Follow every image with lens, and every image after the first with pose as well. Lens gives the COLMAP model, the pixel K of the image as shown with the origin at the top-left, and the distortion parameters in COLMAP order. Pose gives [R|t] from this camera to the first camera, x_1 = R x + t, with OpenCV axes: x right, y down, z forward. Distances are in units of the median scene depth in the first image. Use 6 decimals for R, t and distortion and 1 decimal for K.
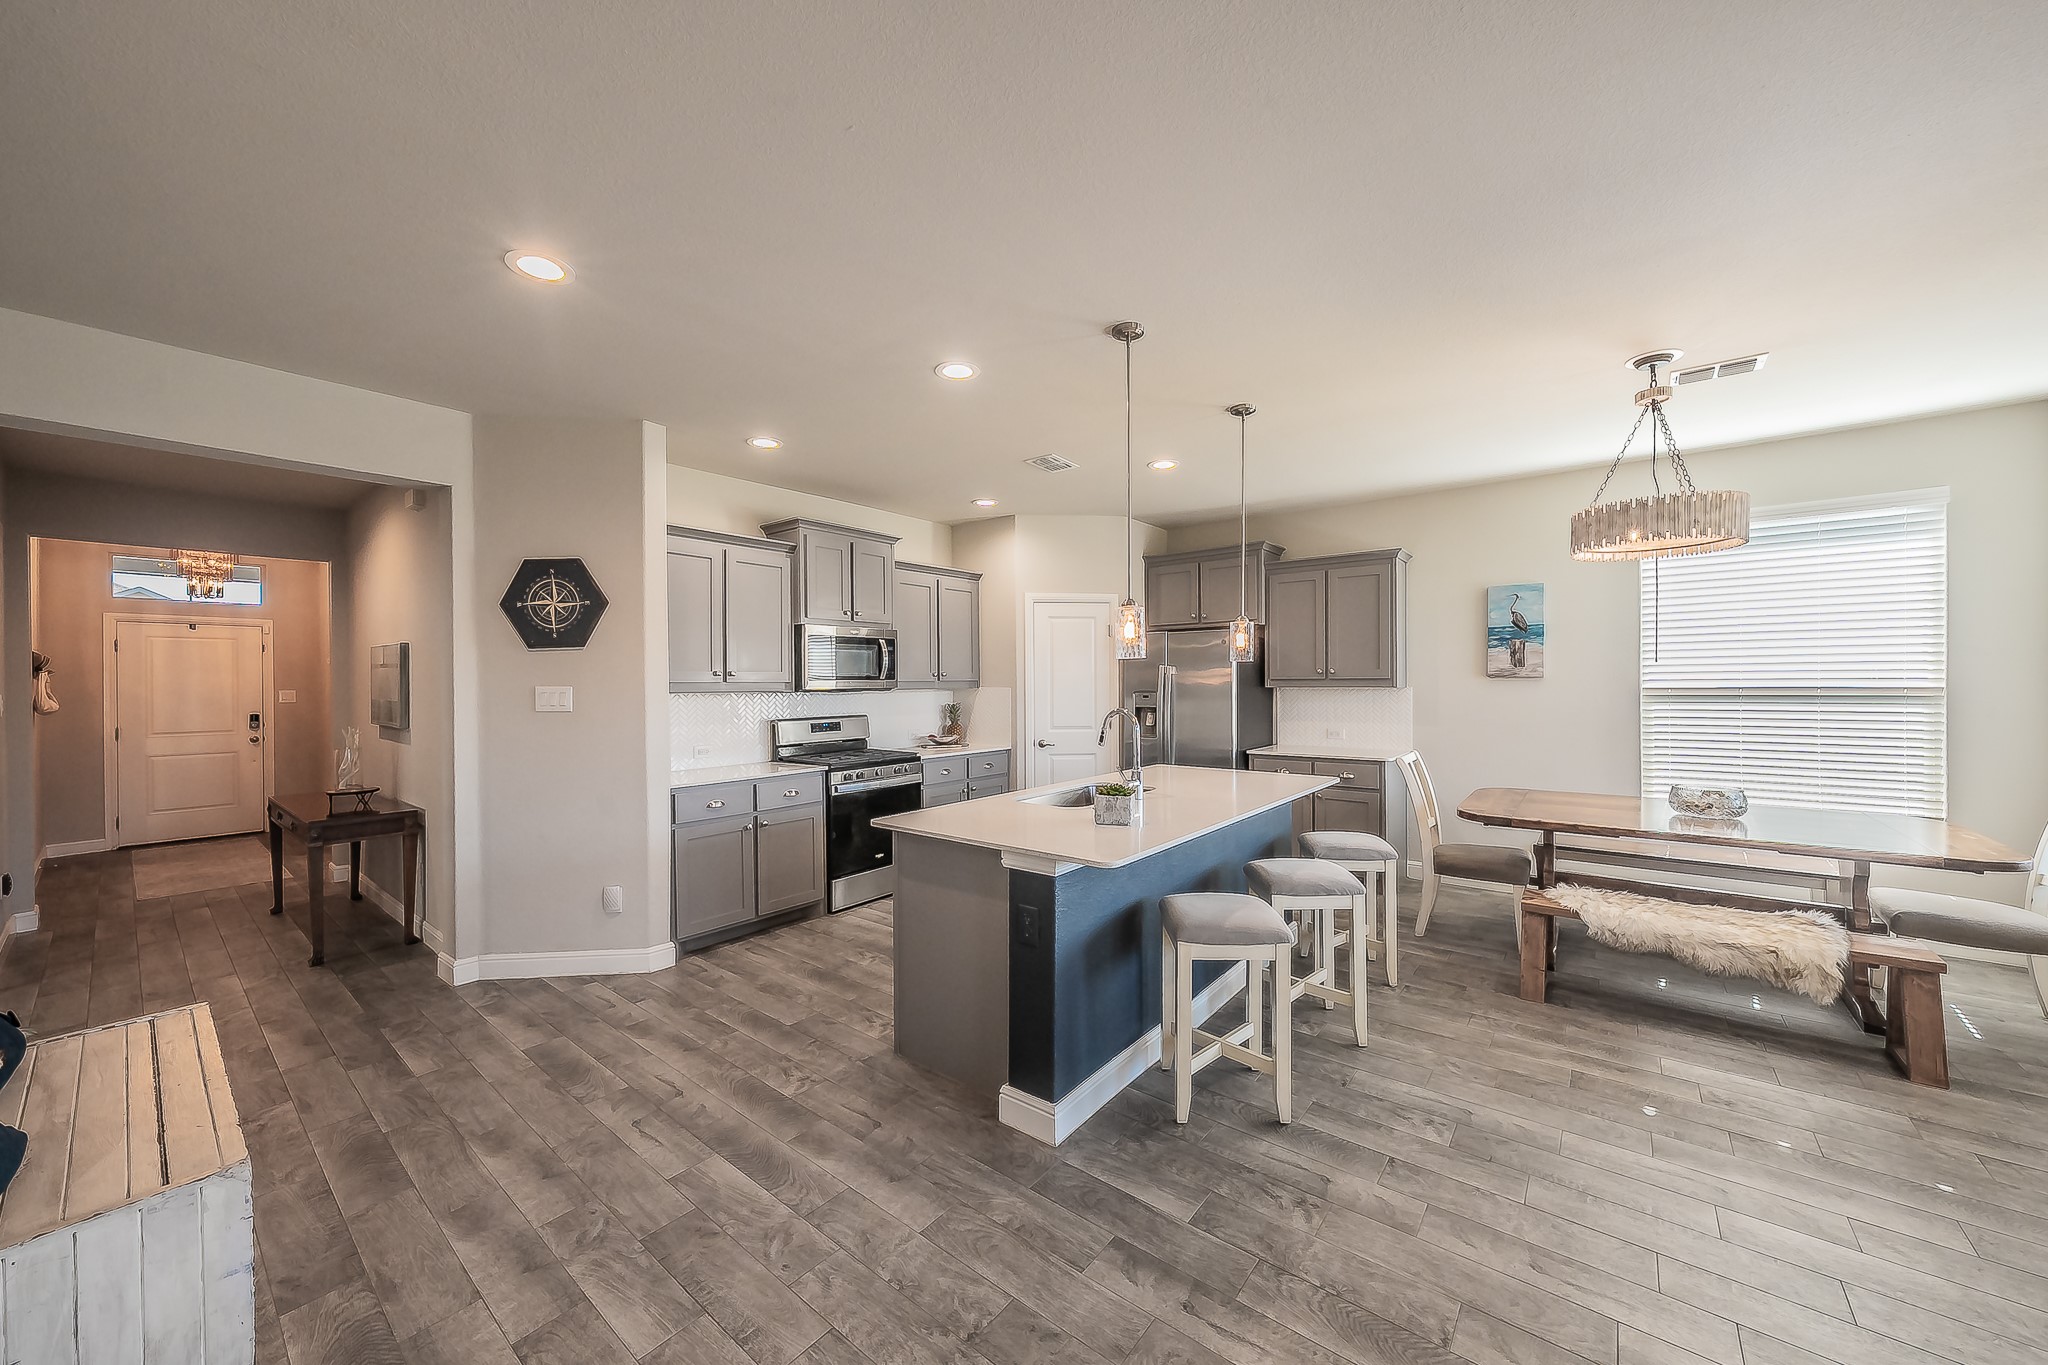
lens RADIAL K [[734.5, 0, 1017.8], [0, 734.5, 680.9], [0, 0, 1]] dist [-0.005862, 0.000918]
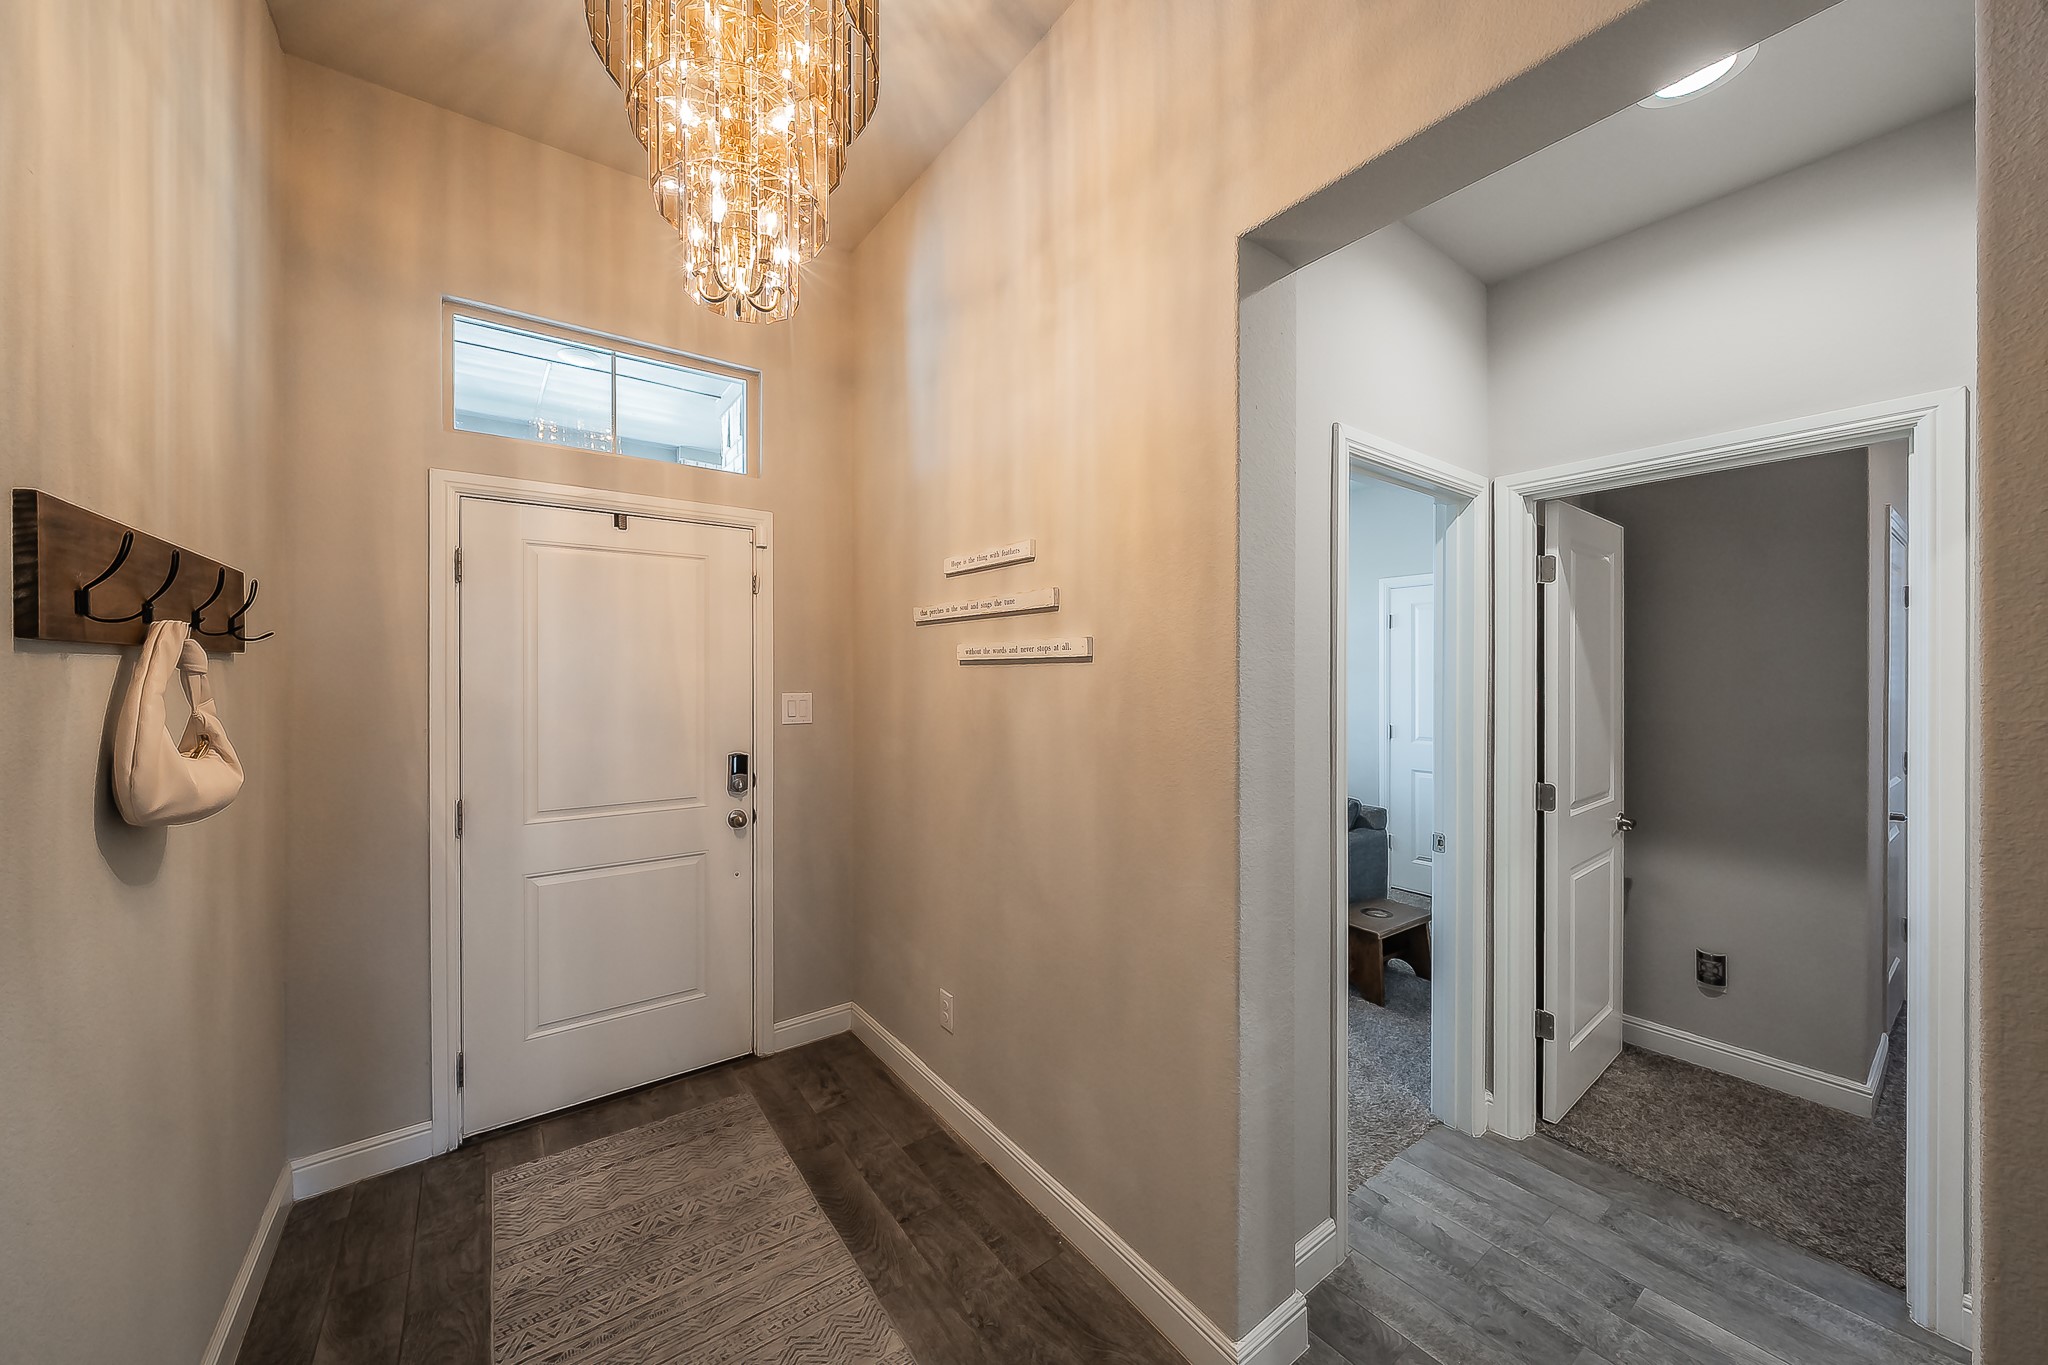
lens RADIAL K [[734.5, 0, 983.9], [0, 734.5, 674.9], [0, 0, 1]] dist [-0.005862, 0.000918]
pose [[0.955461, 0.011817, -0.294882, -1.521792], [-0.010520, 0.999927, 0.005985, -0.000251], [0.294931, -0.002616, 0.955515, 1.259804]]
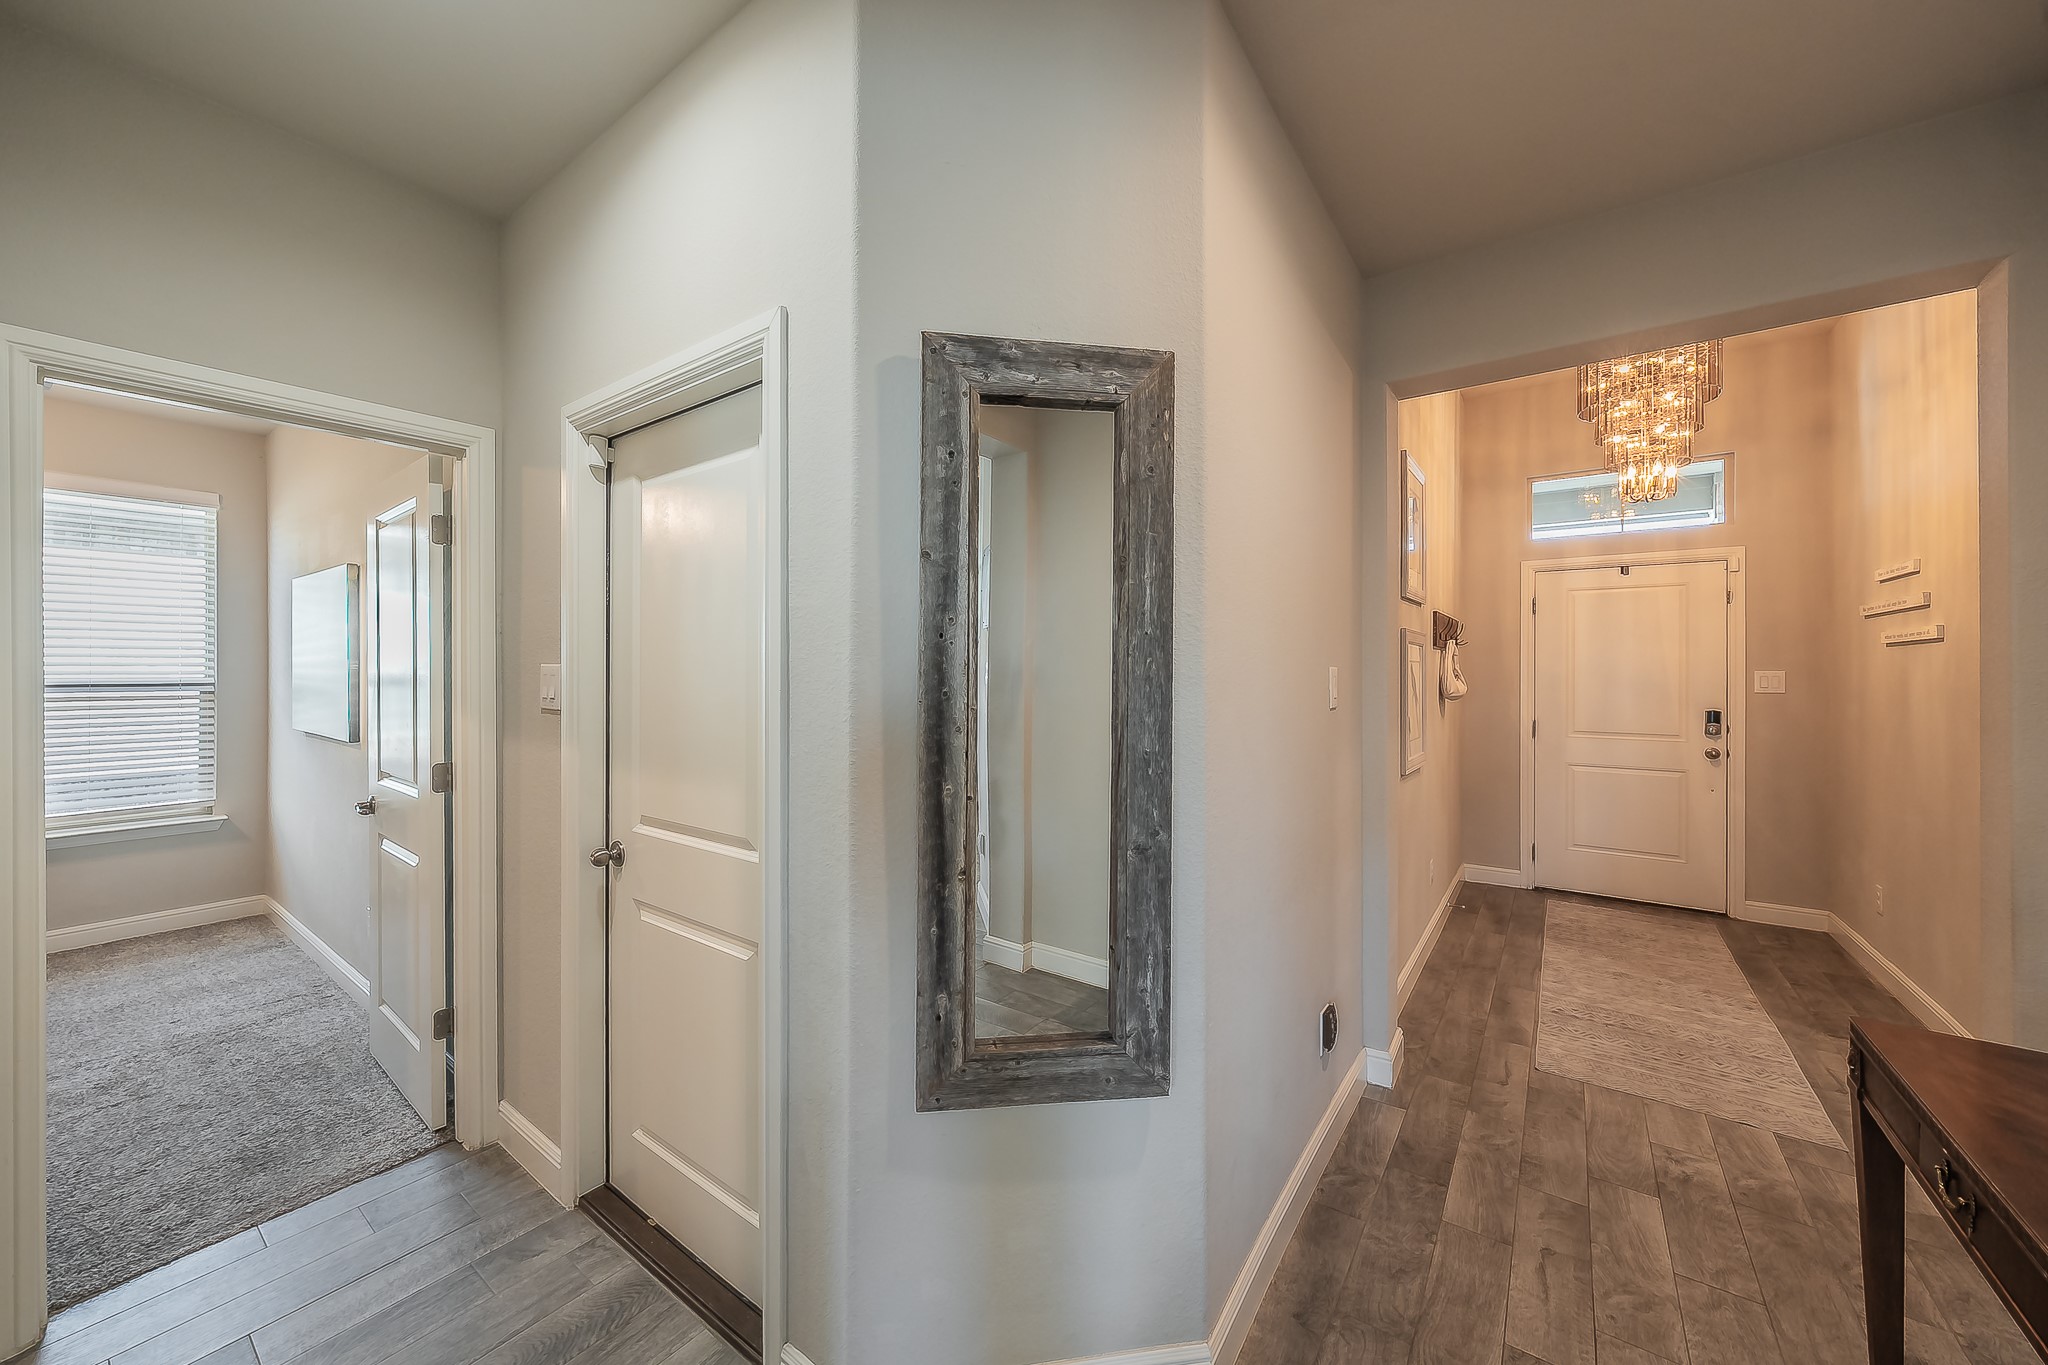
lens RADIAL K [[734.5, 0, 1045.6], [0, 734.5, 671.5], [0, 0, 1]] dist [-0.005862, 0.000918]
pose [[0.062906, 0.009950, -0.997970, -0.930588], [-0.003003, 0.999948, 0.009780, 0.018896], [0.998015, 0.002381, 0.062933, 0.808566]]
